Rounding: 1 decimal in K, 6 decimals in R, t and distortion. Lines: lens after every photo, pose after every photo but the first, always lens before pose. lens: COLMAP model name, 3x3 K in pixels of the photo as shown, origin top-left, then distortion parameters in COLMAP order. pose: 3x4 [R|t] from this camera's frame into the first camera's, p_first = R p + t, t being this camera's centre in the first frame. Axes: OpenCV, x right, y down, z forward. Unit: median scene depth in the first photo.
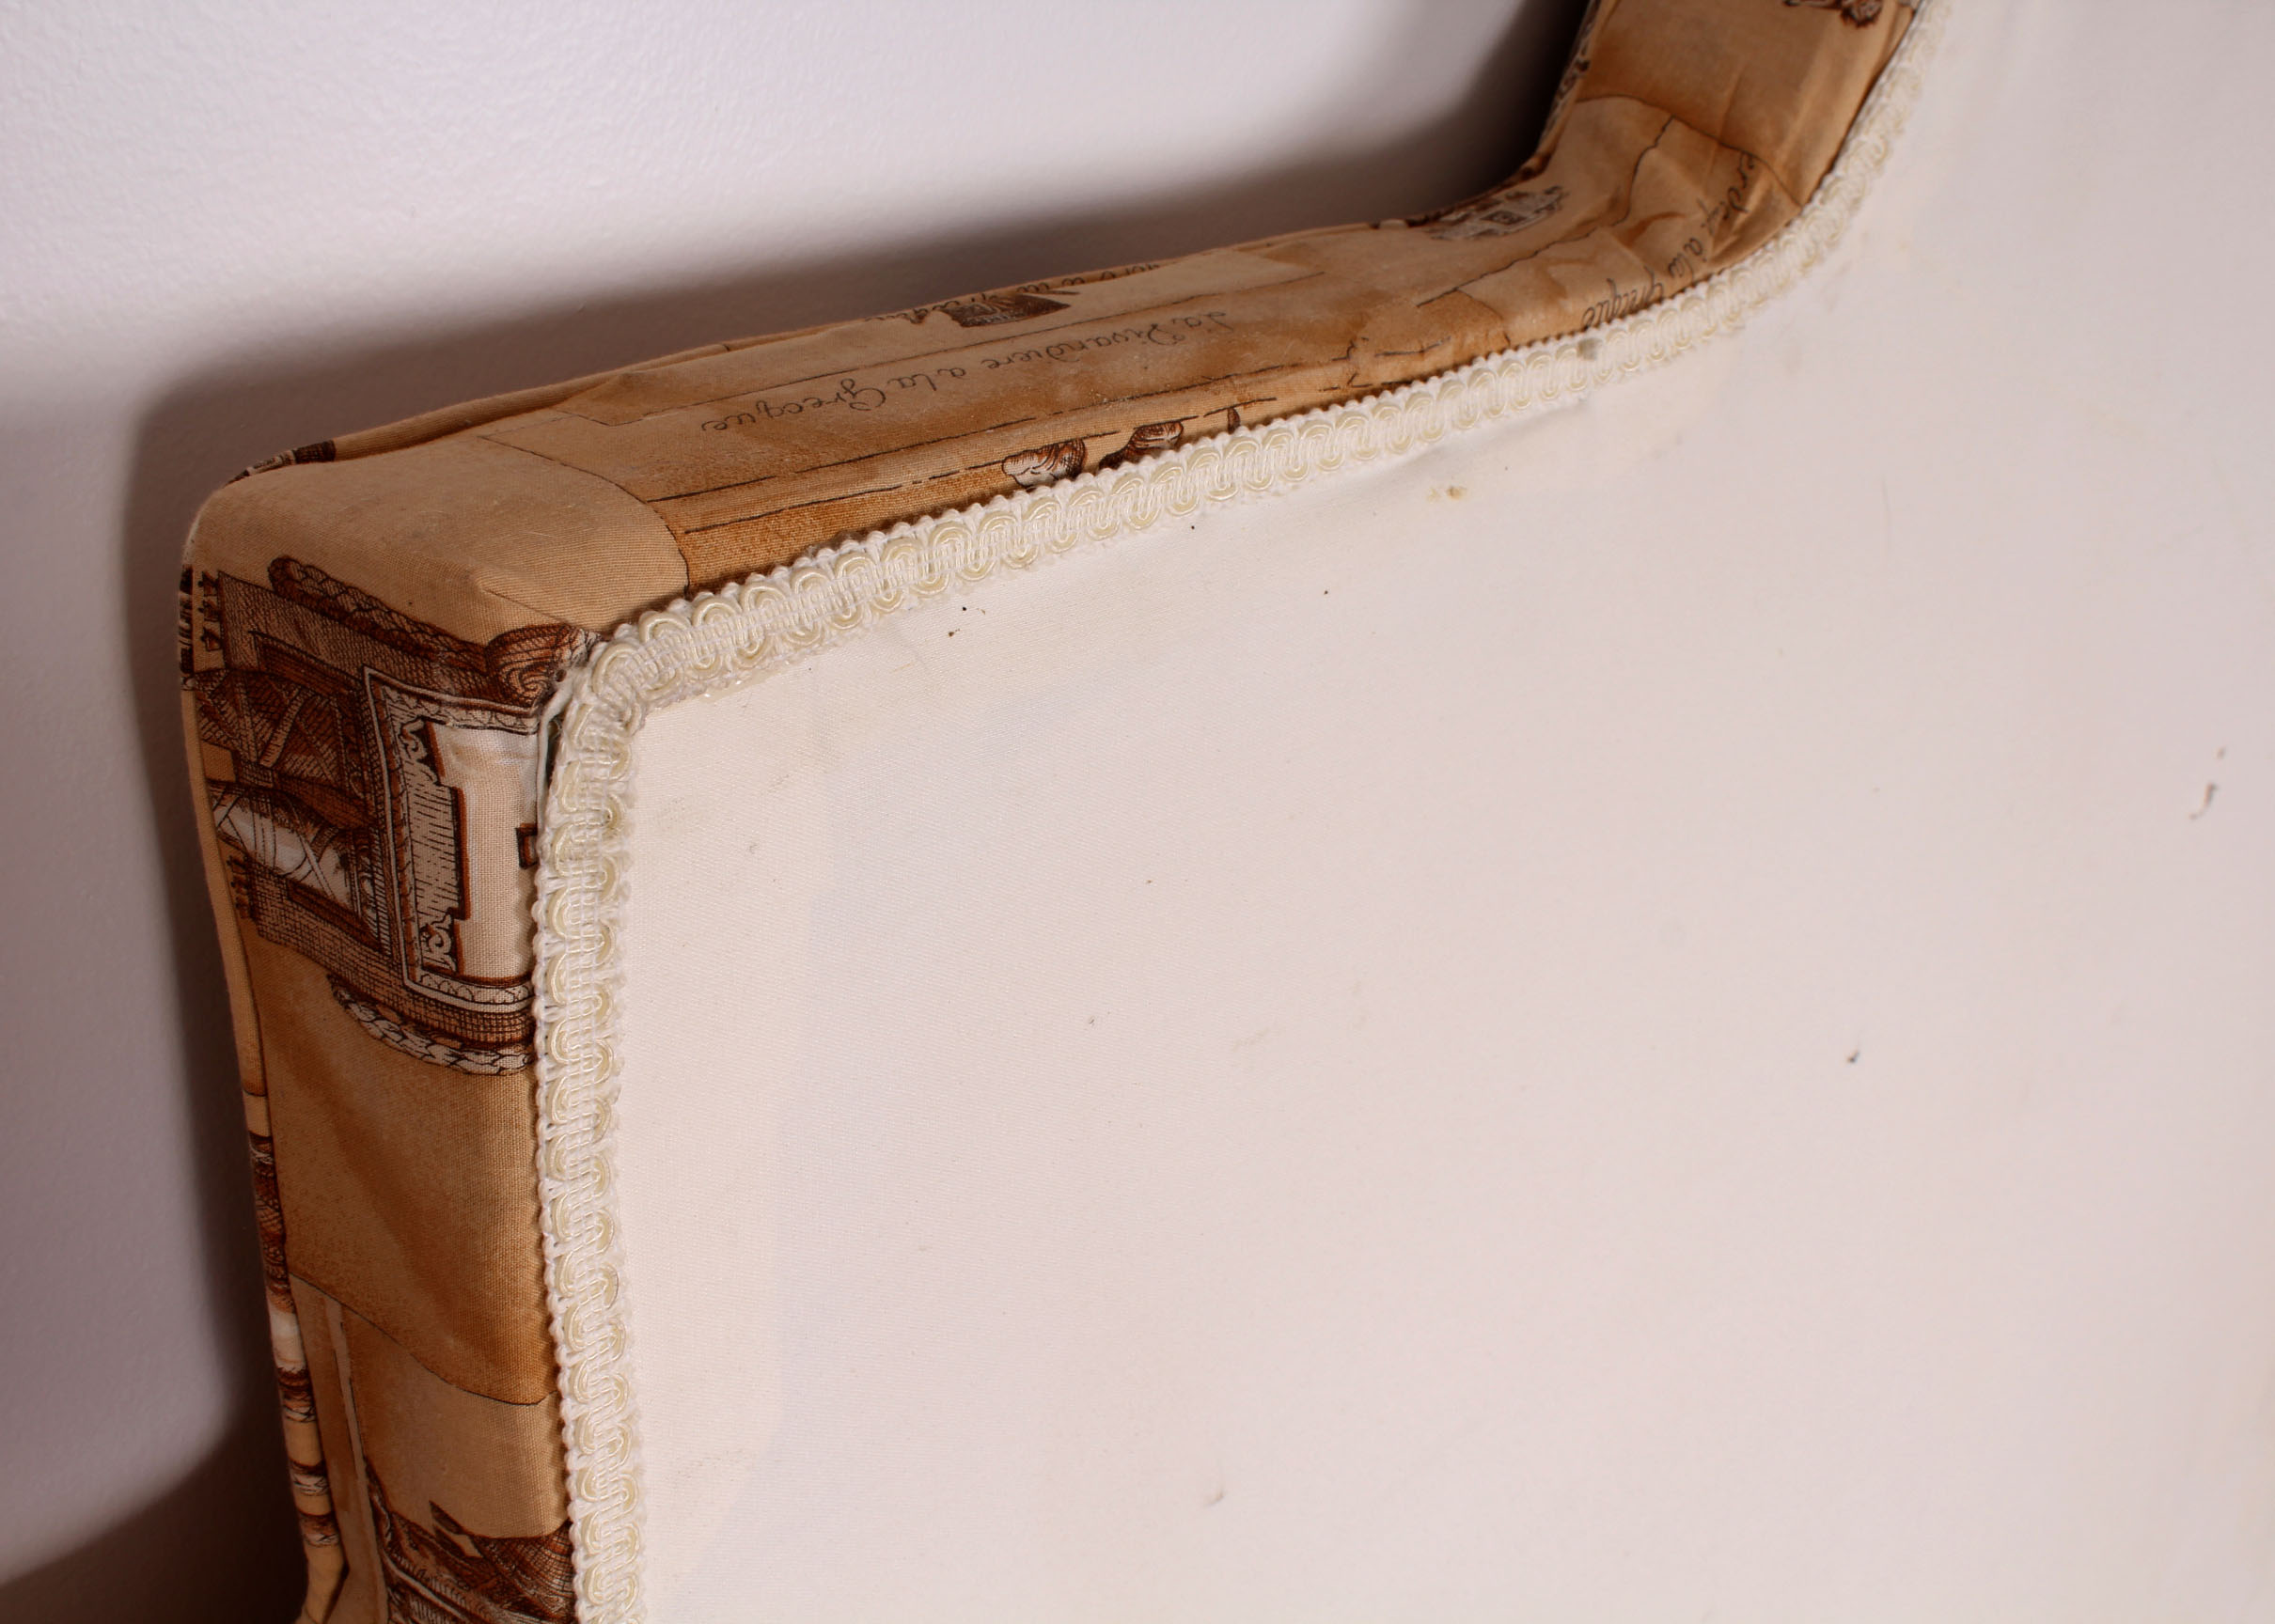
lens RADIAL K [[2883.4, 0, 1137.5], [0, 2883.4, 812.0], [0, 0, 1]] dist [-0.119404, 0.063251]
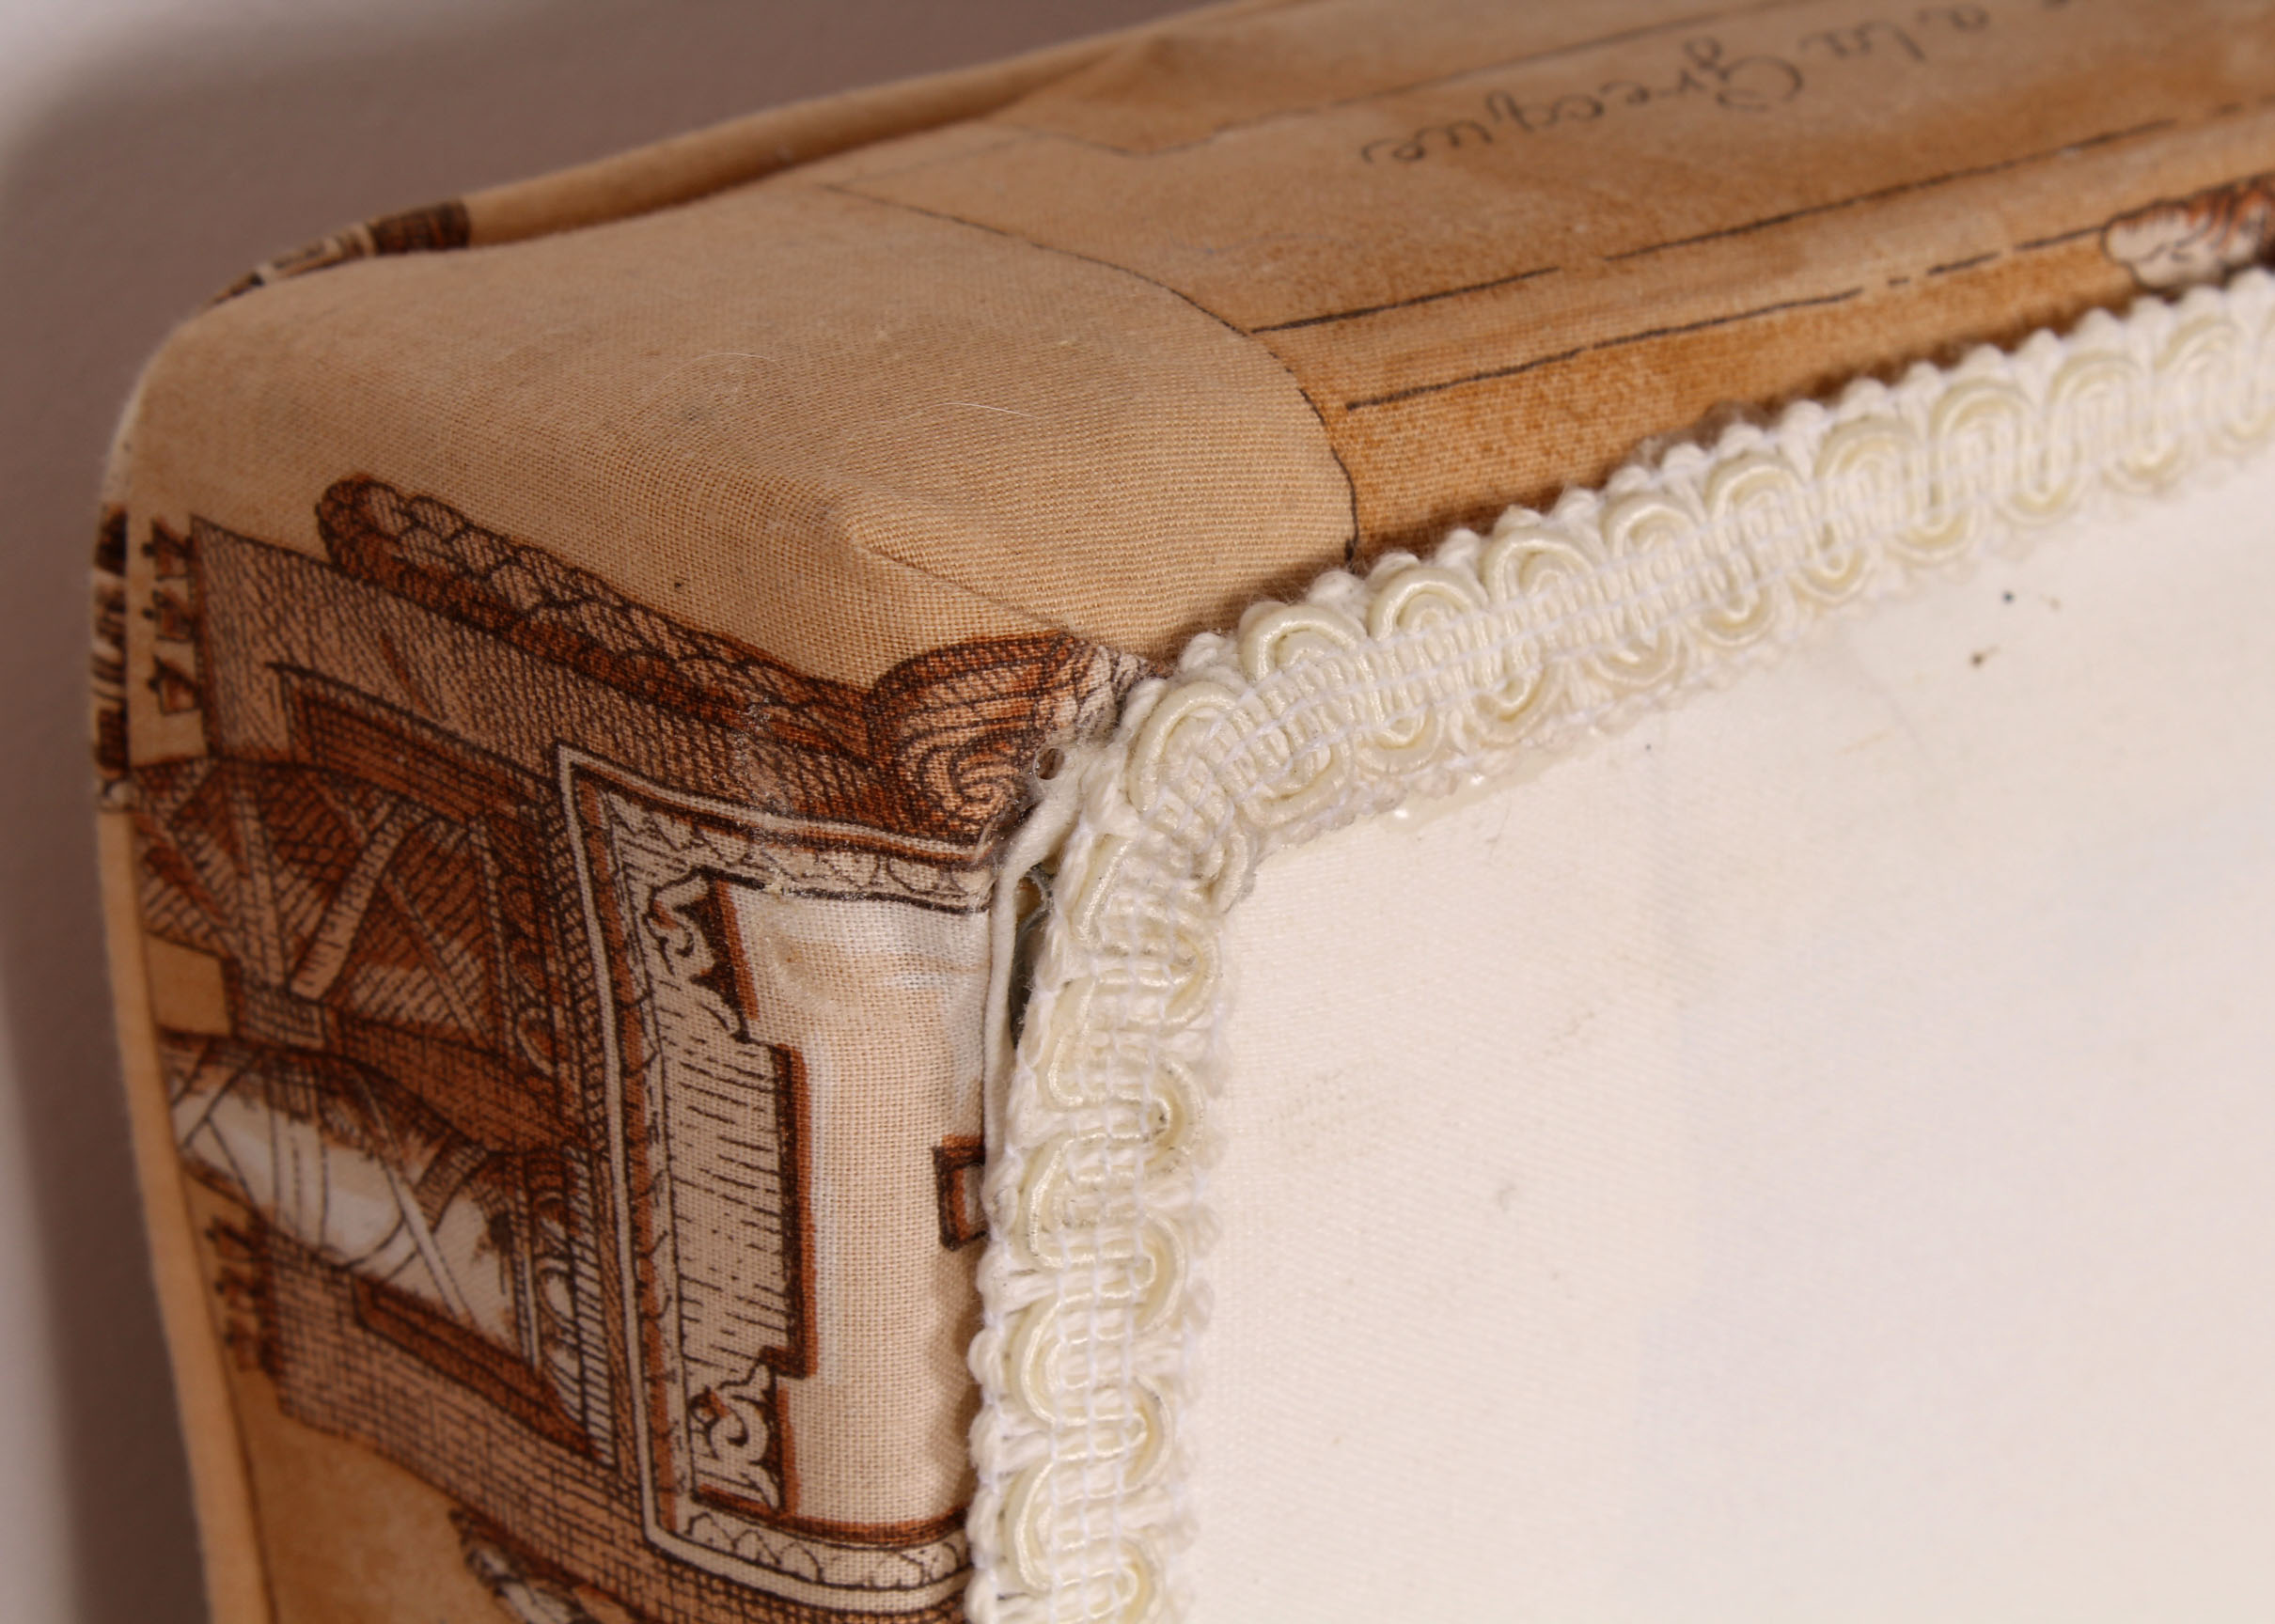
lens RADIAL K [[5833.1, 0, 1137.5], [0, 5833.1, 812.0], [0, 0, 1]] dist [0.089141, 0.197554]
pose [[0.991139, -0.009311, -0.132502, -0.078430], [0.002837, 0.998796, -0.048965, -0.001173], [0.132798, 0.048155, 0.989973, 0.192436]]
